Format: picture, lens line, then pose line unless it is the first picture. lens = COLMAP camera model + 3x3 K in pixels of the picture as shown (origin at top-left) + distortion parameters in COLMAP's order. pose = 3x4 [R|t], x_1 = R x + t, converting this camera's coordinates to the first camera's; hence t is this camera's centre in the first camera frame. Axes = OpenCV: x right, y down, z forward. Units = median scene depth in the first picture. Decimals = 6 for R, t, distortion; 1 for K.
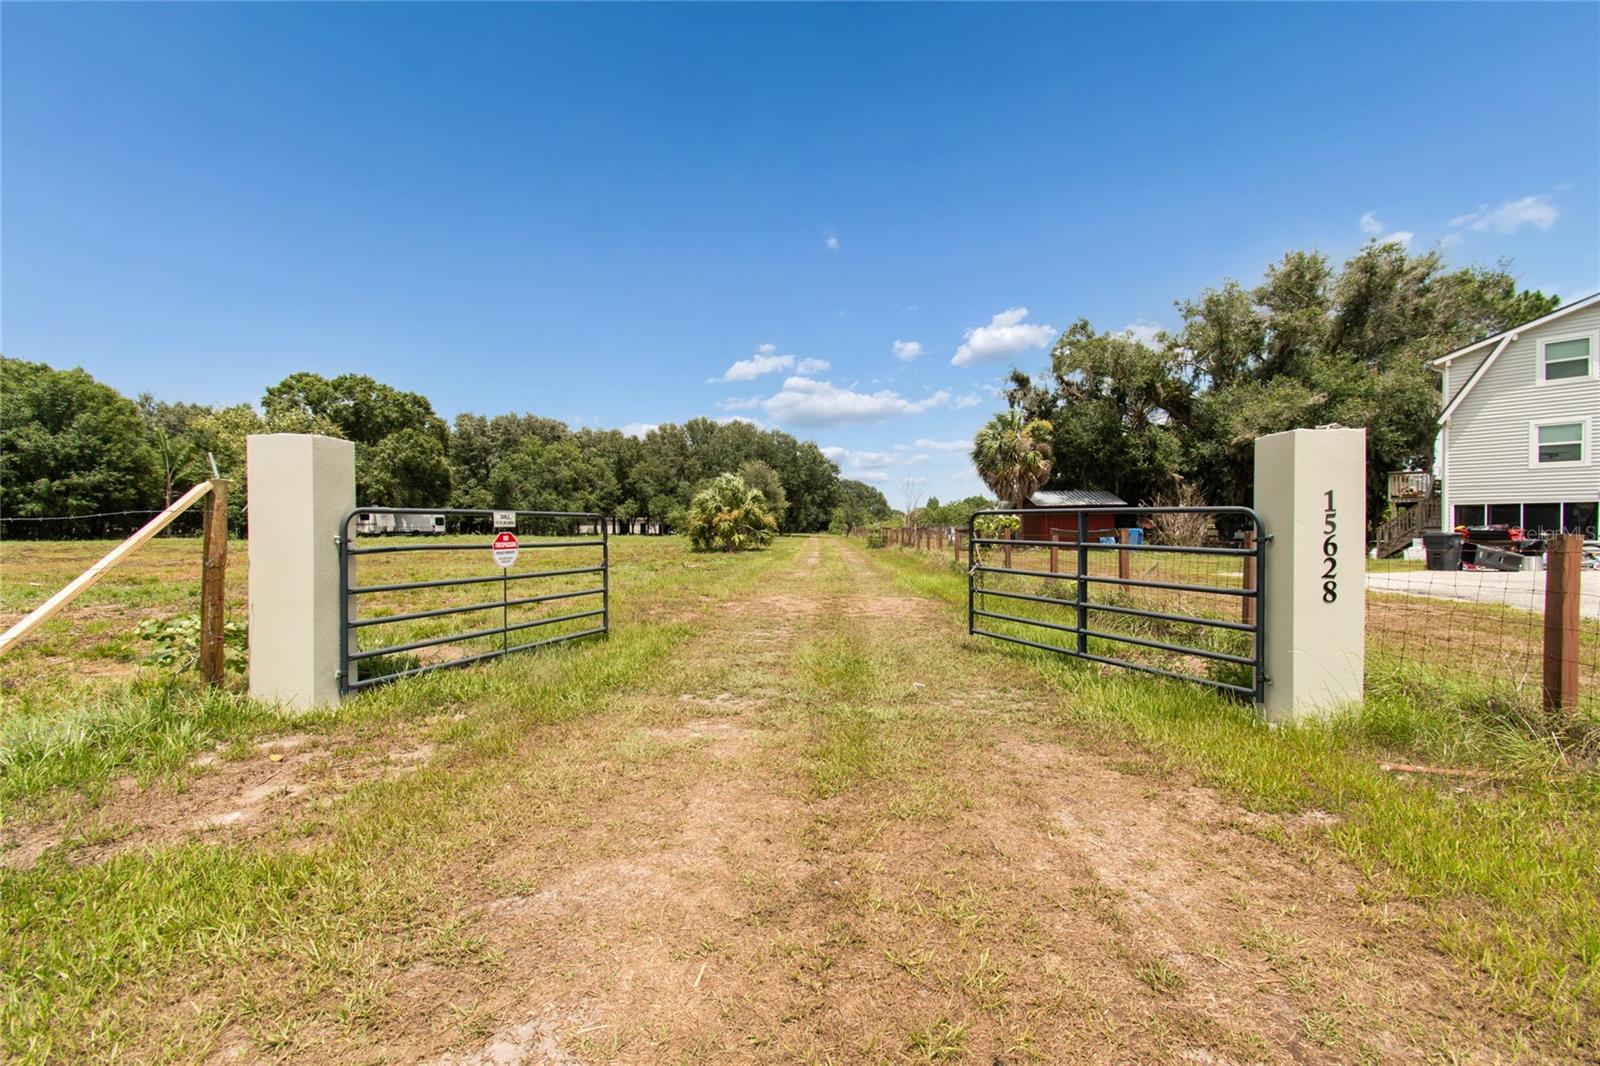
lens RADIAL K [[679.3, 0, 800.0], [0, 679.3, 533.0], [0, 0, 1]] dist [-0.000356, -0.000046]
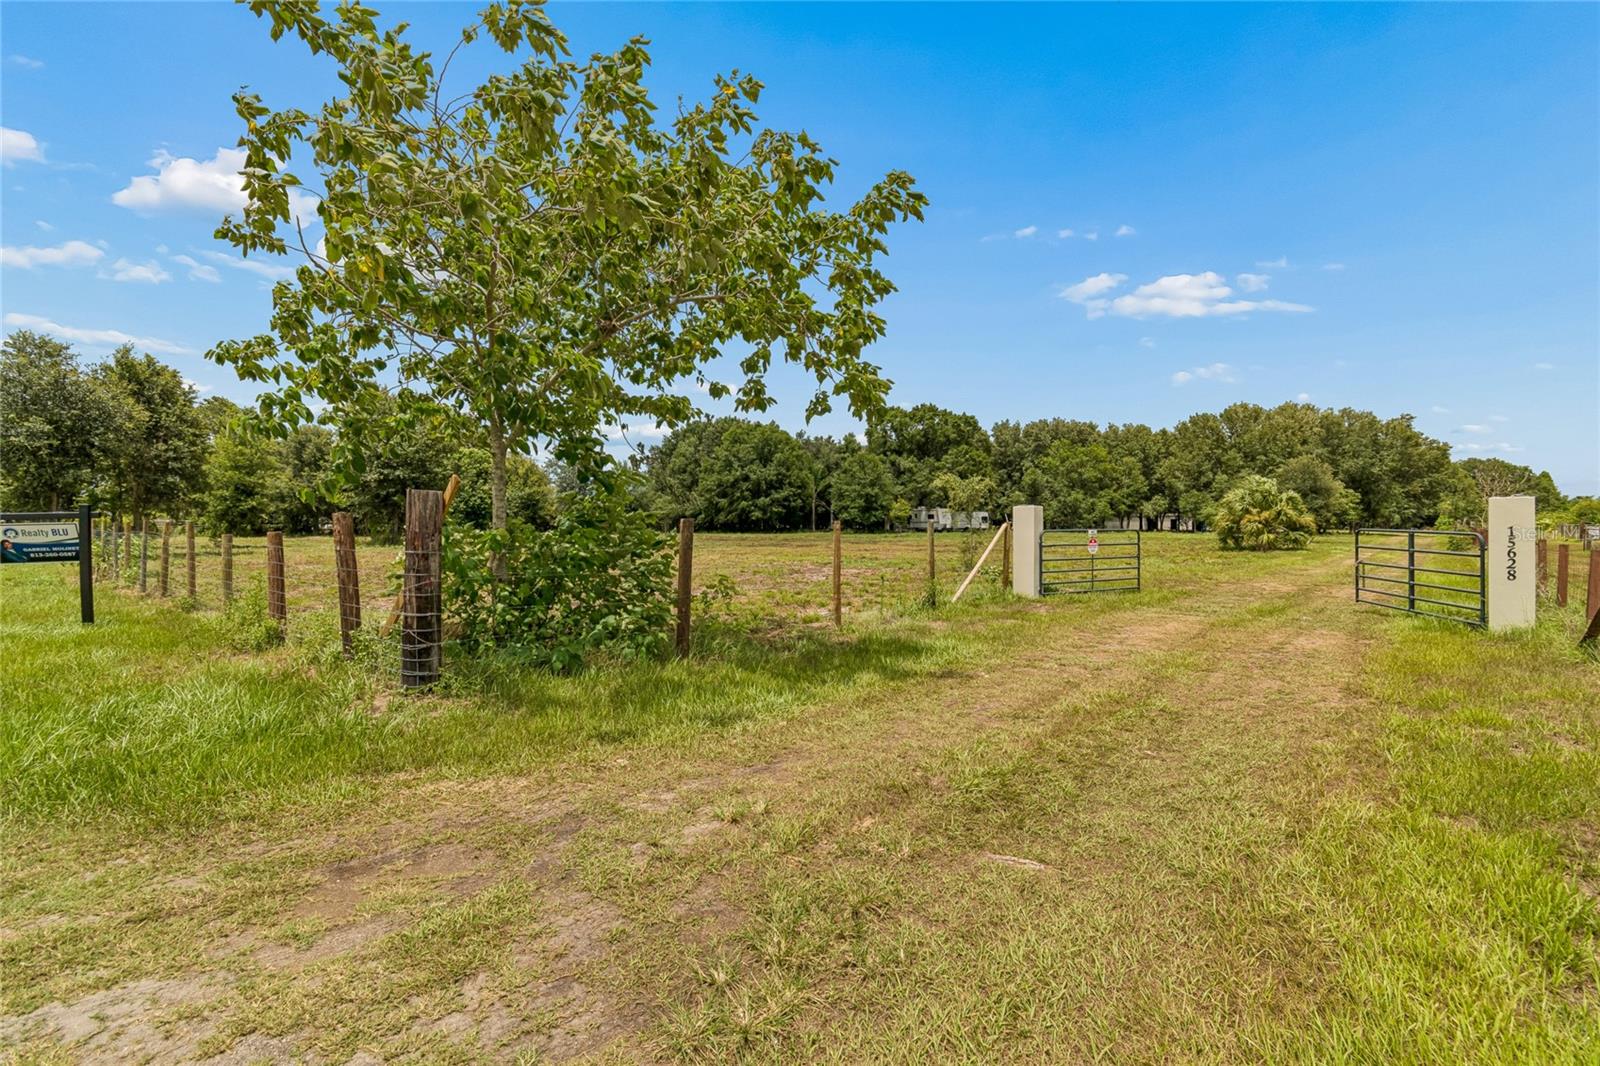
lens RADIAL K [[716.5, 0, 800.0], [0, 716.5, 533.0], [0, 0, 1]] dist [0.002354, 0.000608]
pose [[0.758259, 0.008077, -0.651904, 0.044115], [-0.002812, 0.999954, 0.009119, -0.004435], [0.651948, -0.005082, 0.758247, -0.165249]]
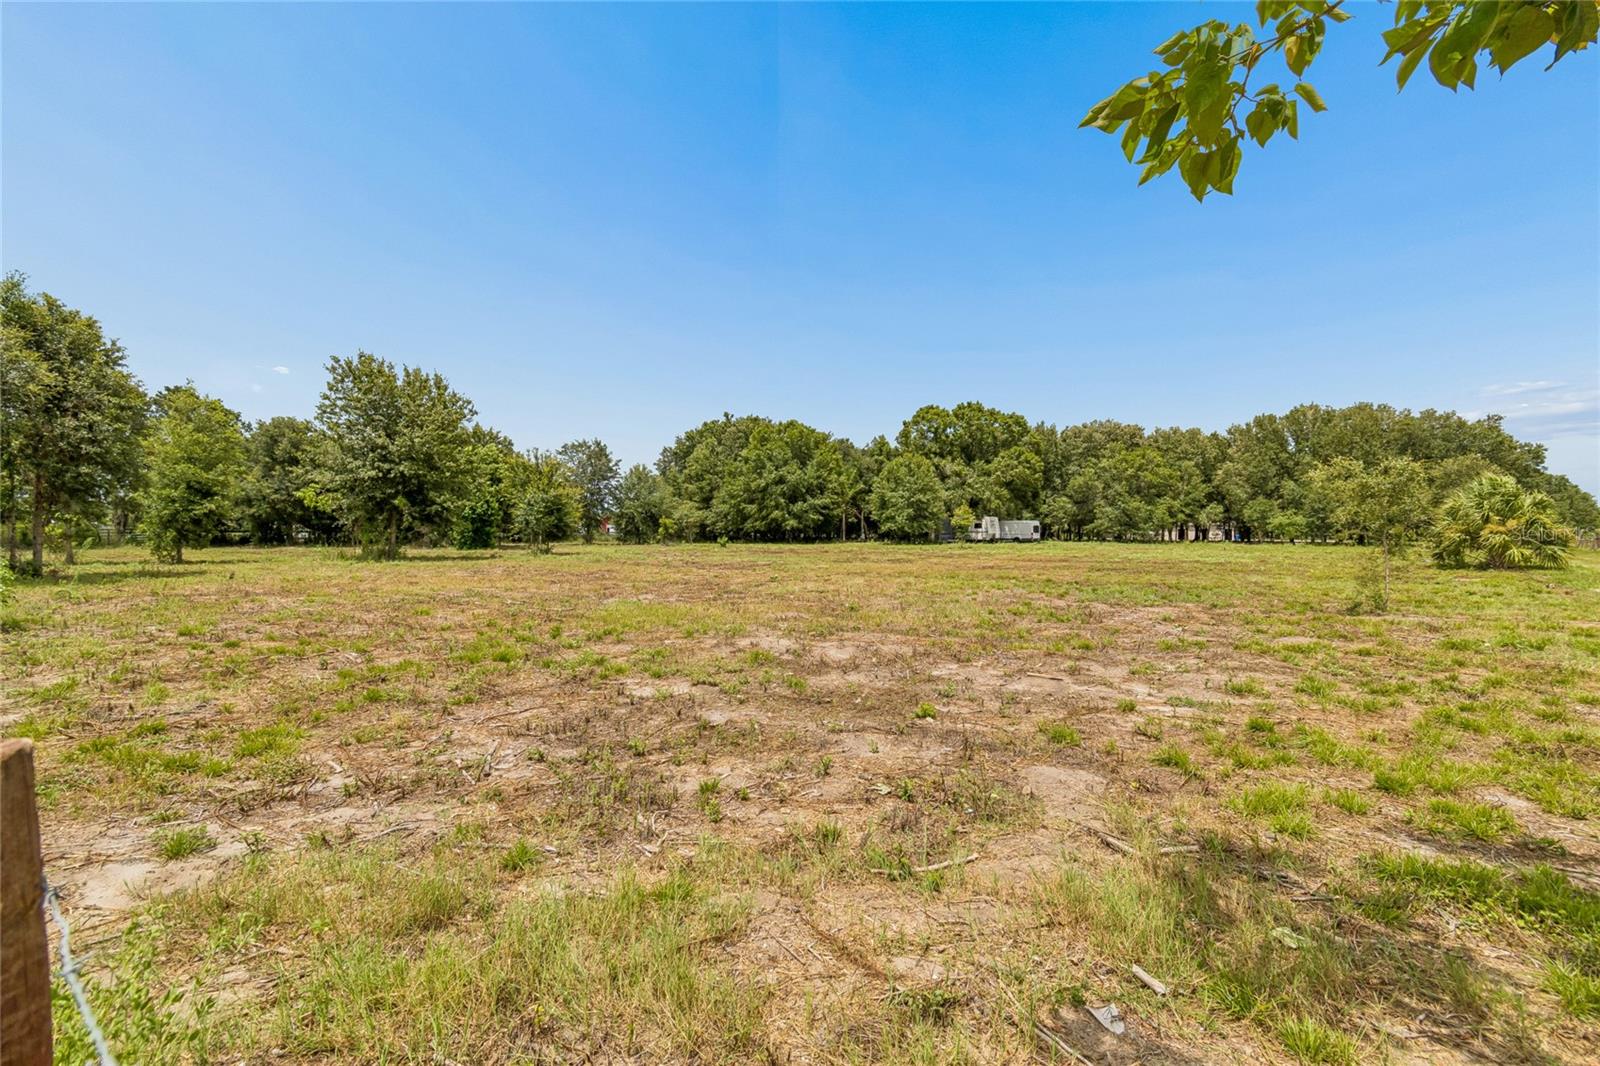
lens RADIAL K [[708.7, 0, 797.9], [0, 708.7, 552.5], [0, 0, 1]] dist [0.001078, 0.010904]
pose [[0.779078, 0.019246, -0.626632, -0.120655], [-0.005027, 0.999688, 0.024453, -0.005810], [0.626907, -0.015901, 0.778932, -0.127058]]
